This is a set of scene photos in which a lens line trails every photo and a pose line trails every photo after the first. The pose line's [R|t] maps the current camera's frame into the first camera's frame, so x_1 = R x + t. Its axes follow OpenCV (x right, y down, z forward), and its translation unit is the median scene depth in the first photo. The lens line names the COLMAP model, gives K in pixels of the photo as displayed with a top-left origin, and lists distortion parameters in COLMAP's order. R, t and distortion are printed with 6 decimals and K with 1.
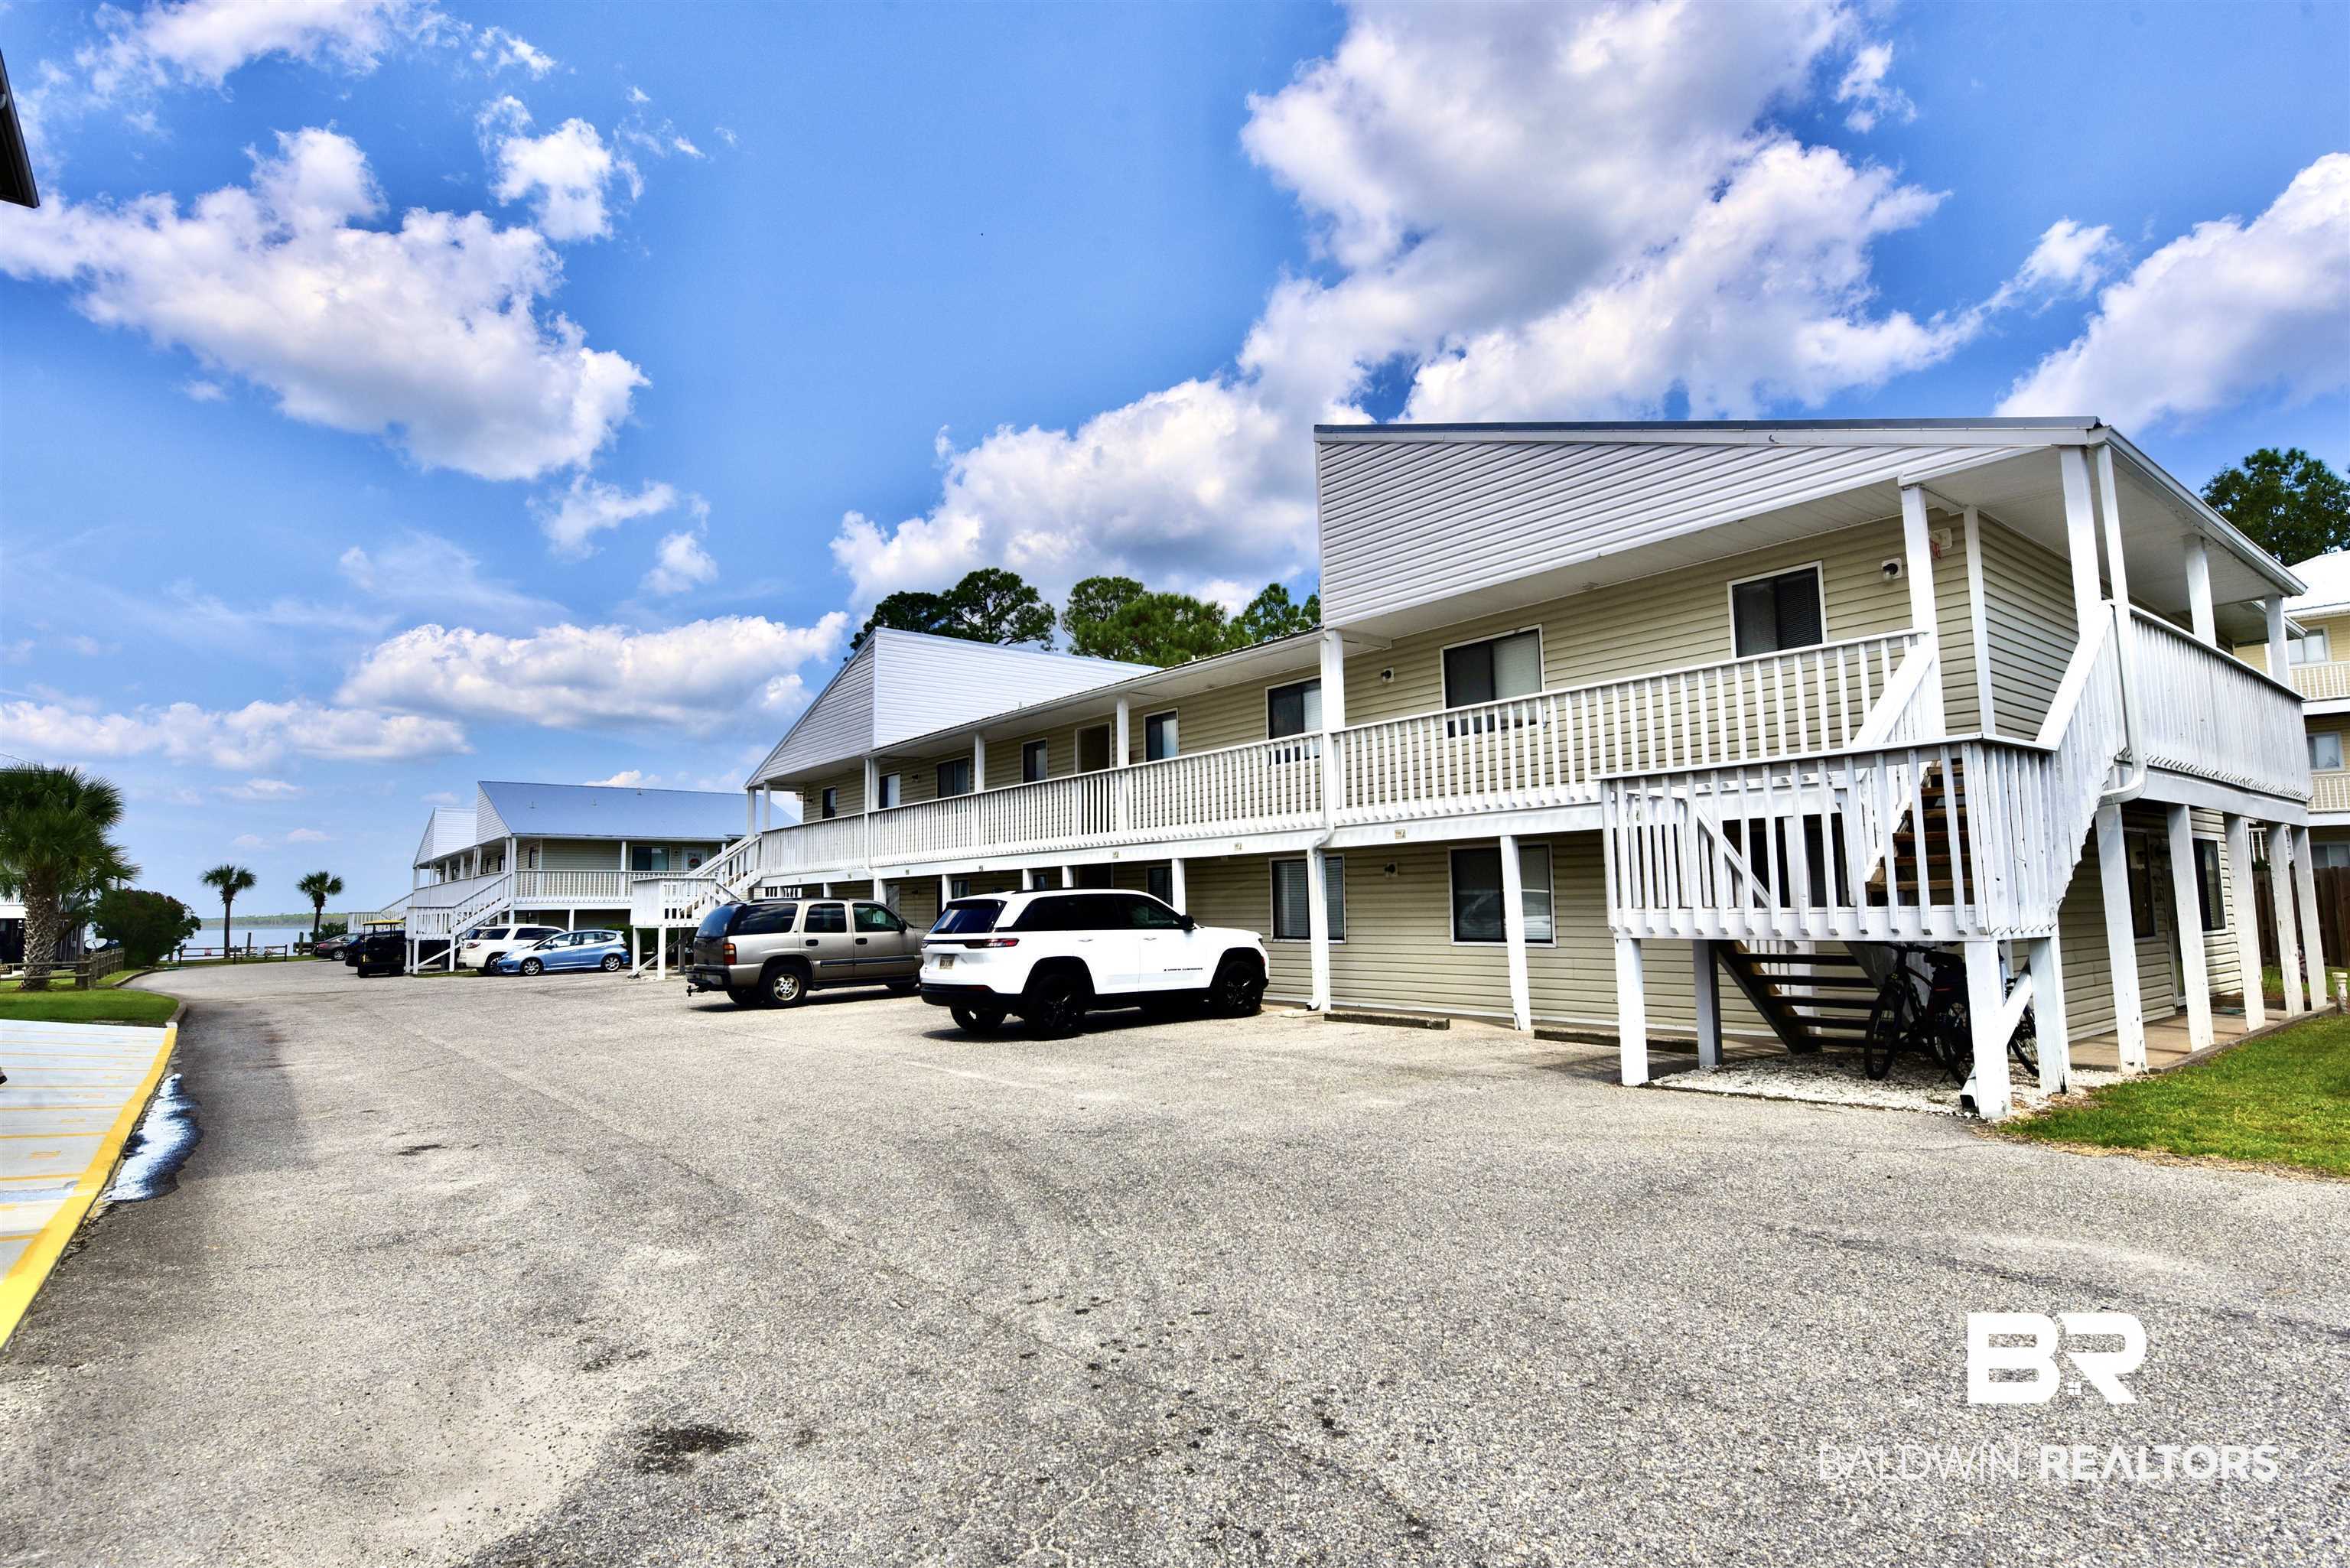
lens RADIAL K [[1170.2, 0, 1161.3], [0, 1170.2, 785.4], [0, 0, 1]] dist [-0.003961, 0.000103]
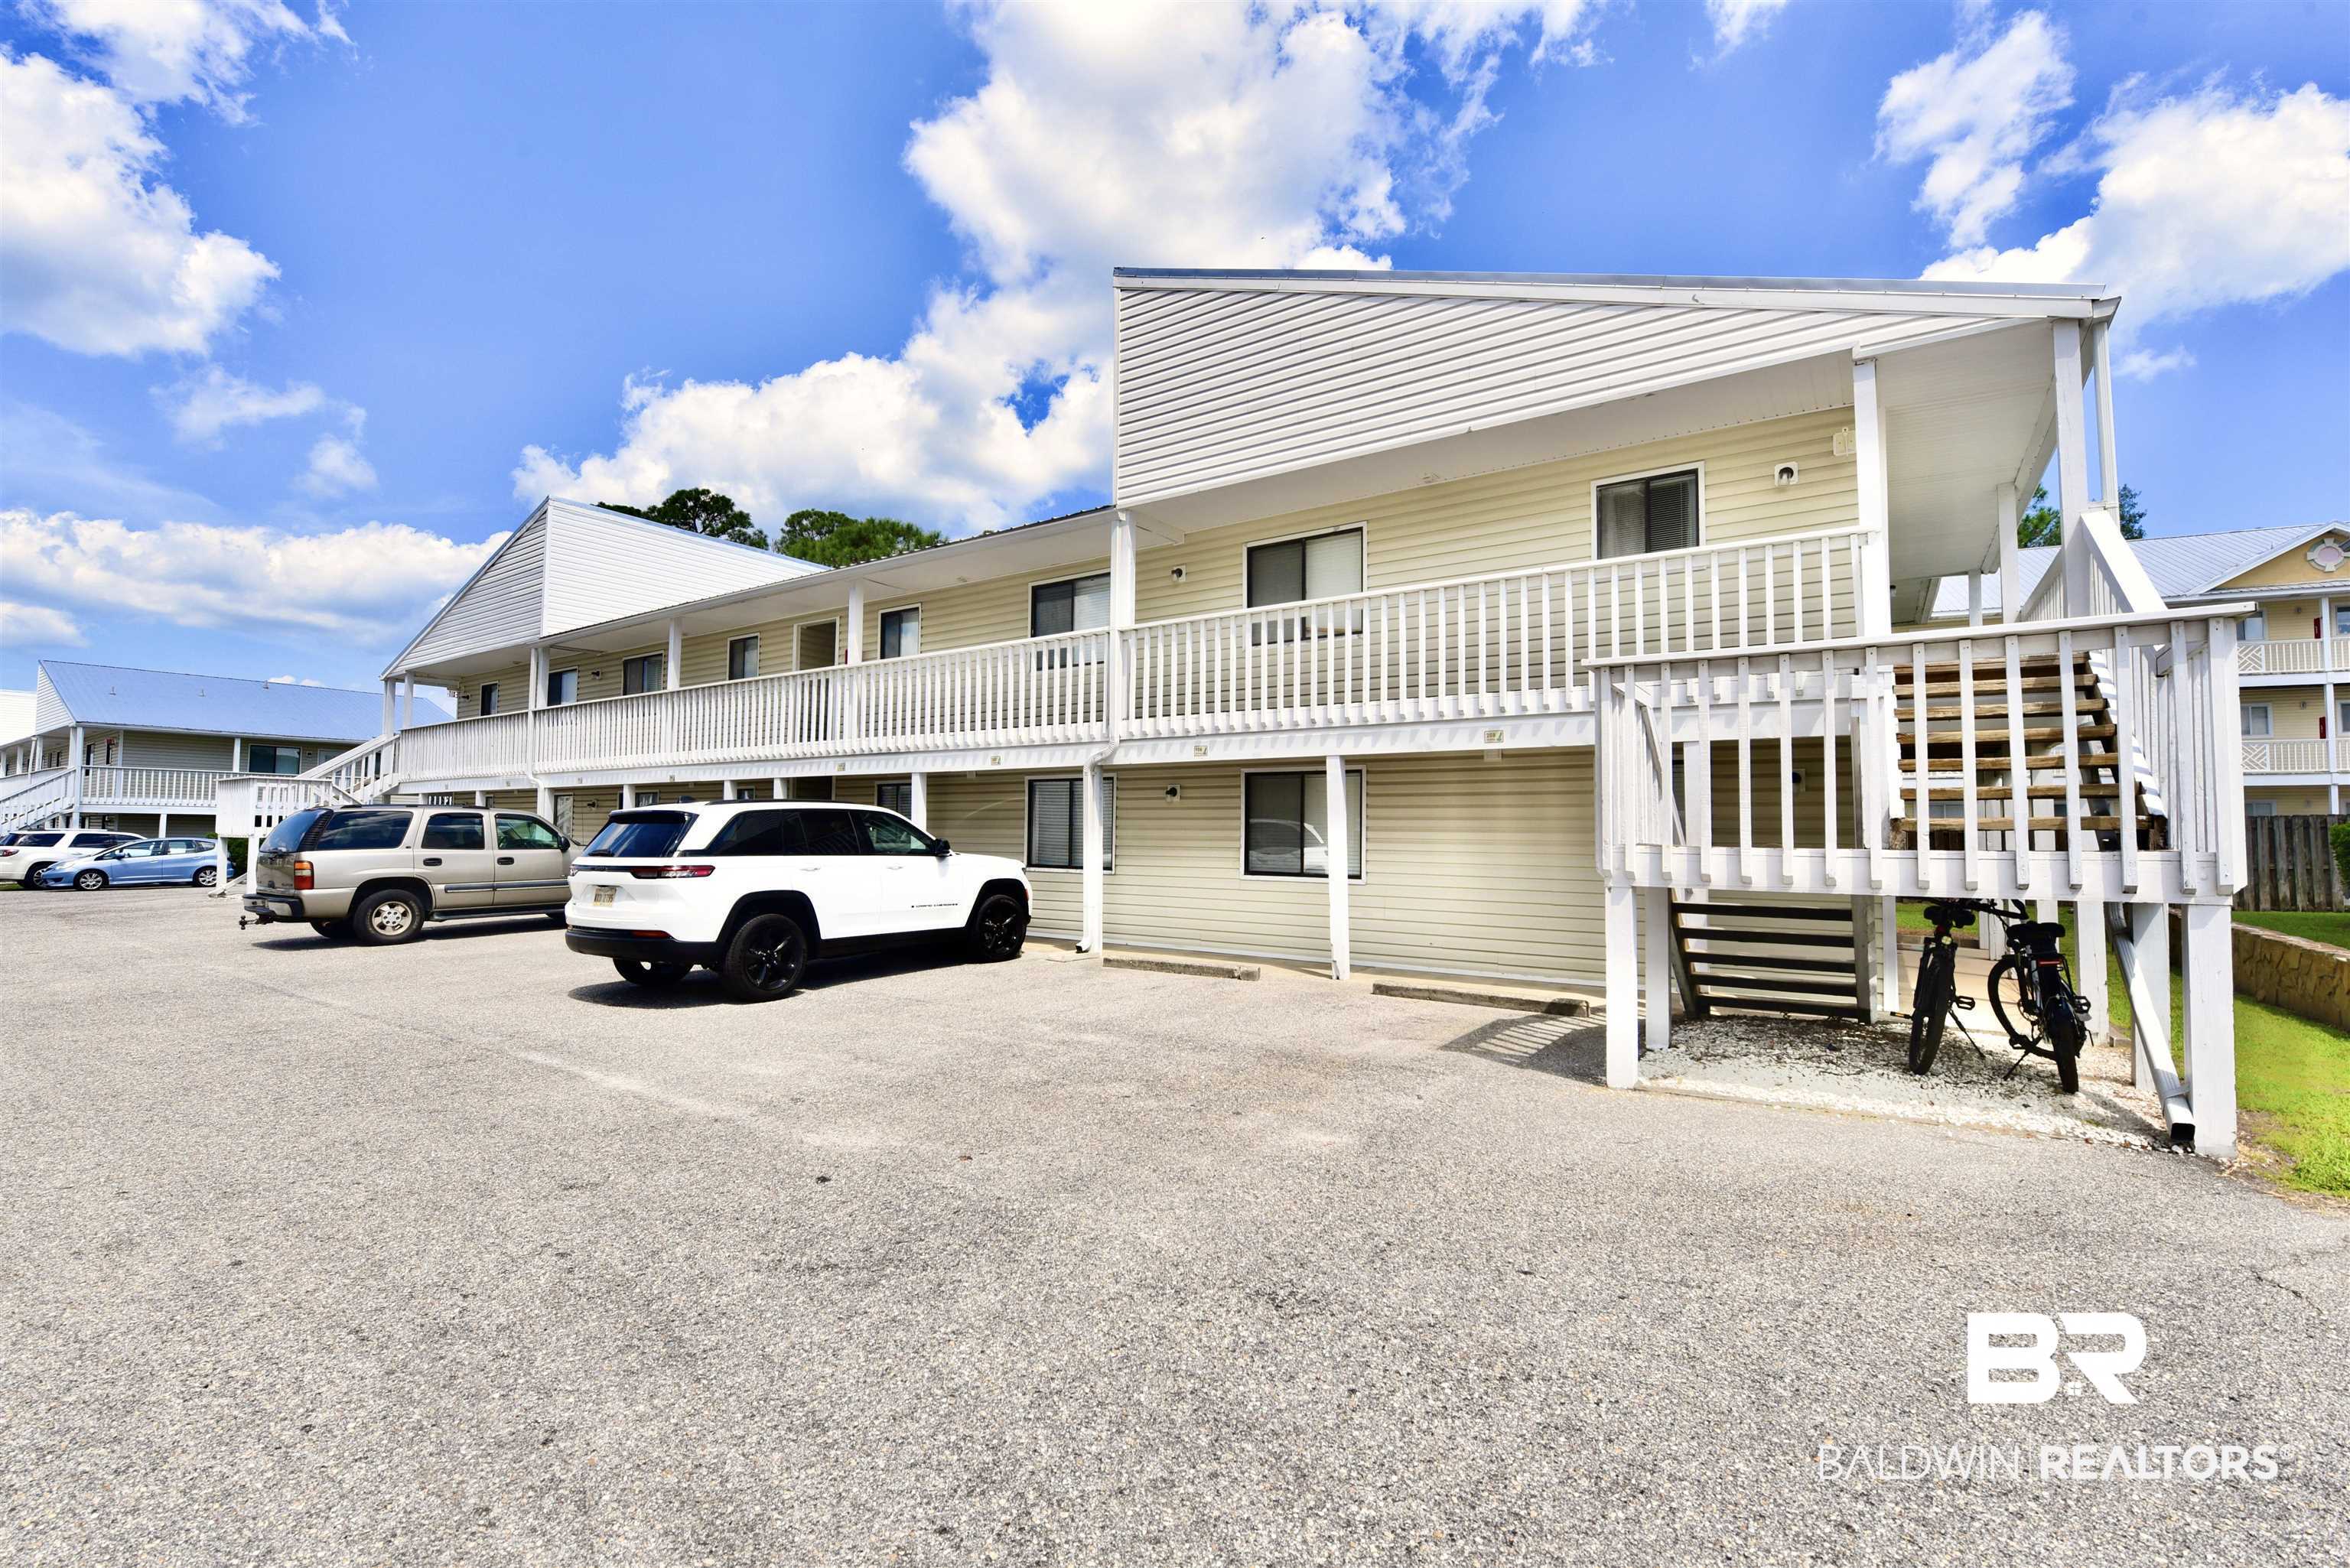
lens RADIAL K [[1027.9, 0, 1178.9], [0, 1027.9, 783.6], [0, 0, 1]] dist [-0.011302, -0.002966]
pose [[0.954953, 0.038638, 0.294232, -0.029625], [-0.054843, 0.997387, 0.047022, 0.028284], [-0.291646, -0.061041, 0.954577, 0.257536]]
